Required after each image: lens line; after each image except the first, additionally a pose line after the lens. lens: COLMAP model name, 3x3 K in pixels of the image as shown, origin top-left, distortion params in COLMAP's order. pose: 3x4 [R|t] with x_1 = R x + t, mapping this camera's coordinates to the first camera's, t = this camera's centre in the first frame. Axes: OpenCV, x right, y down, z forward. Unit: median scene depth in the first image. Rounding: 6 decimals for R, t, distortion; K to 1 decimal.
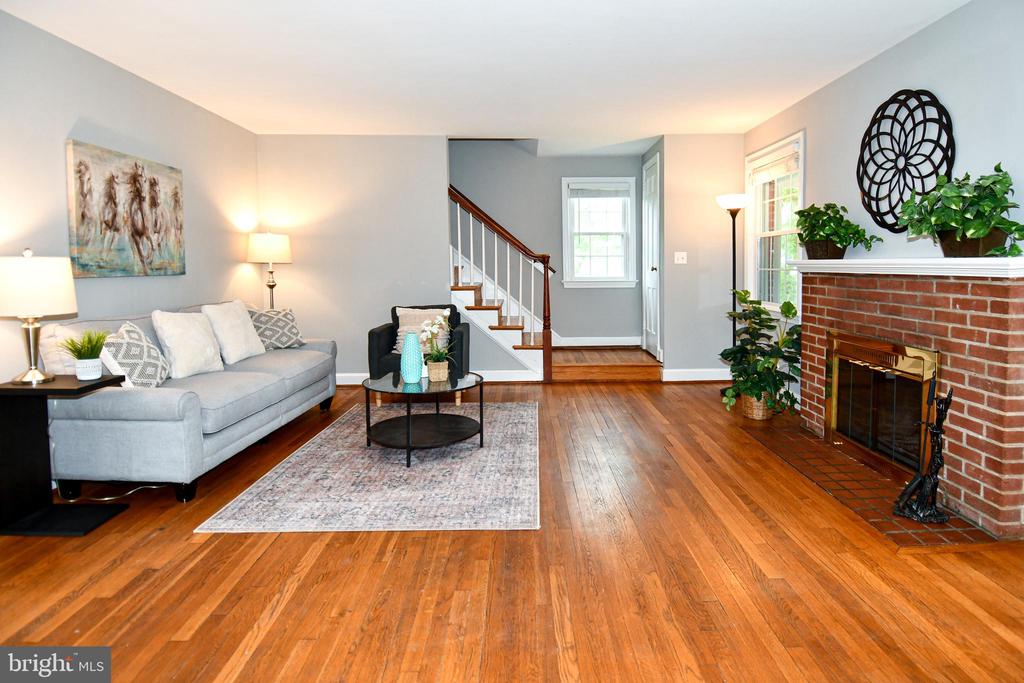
lens RADIAL K [[567.1, 0, 560.5], [0, 567.1, 290.5], [0, 0, 1]] dist [0.053750, -0.050198]
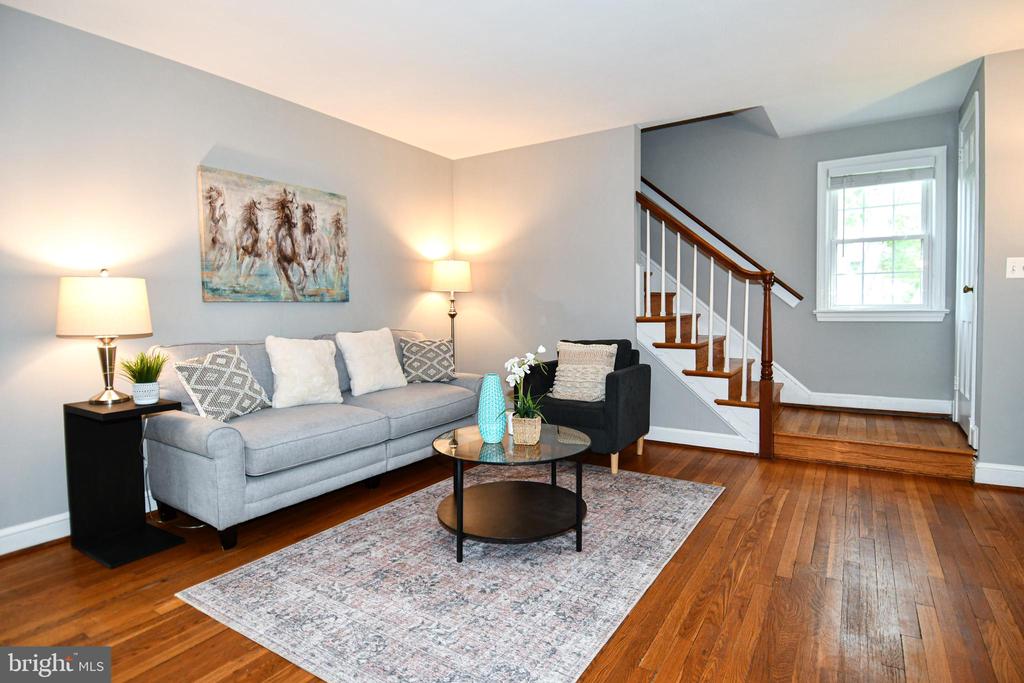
lens RADIAL K [[545.0, 0, 554.5], [0, 545.0, 336.9], [0, 0, 1]] dist [0.059510, -0.069154]
pose [[0.836010, 0.023169, -0.548225, 0.198235], [-0.015022, 0.999700, 0.019342, 0.011186], [0.548509, -0.007934, 0.836107, 0.470722]]
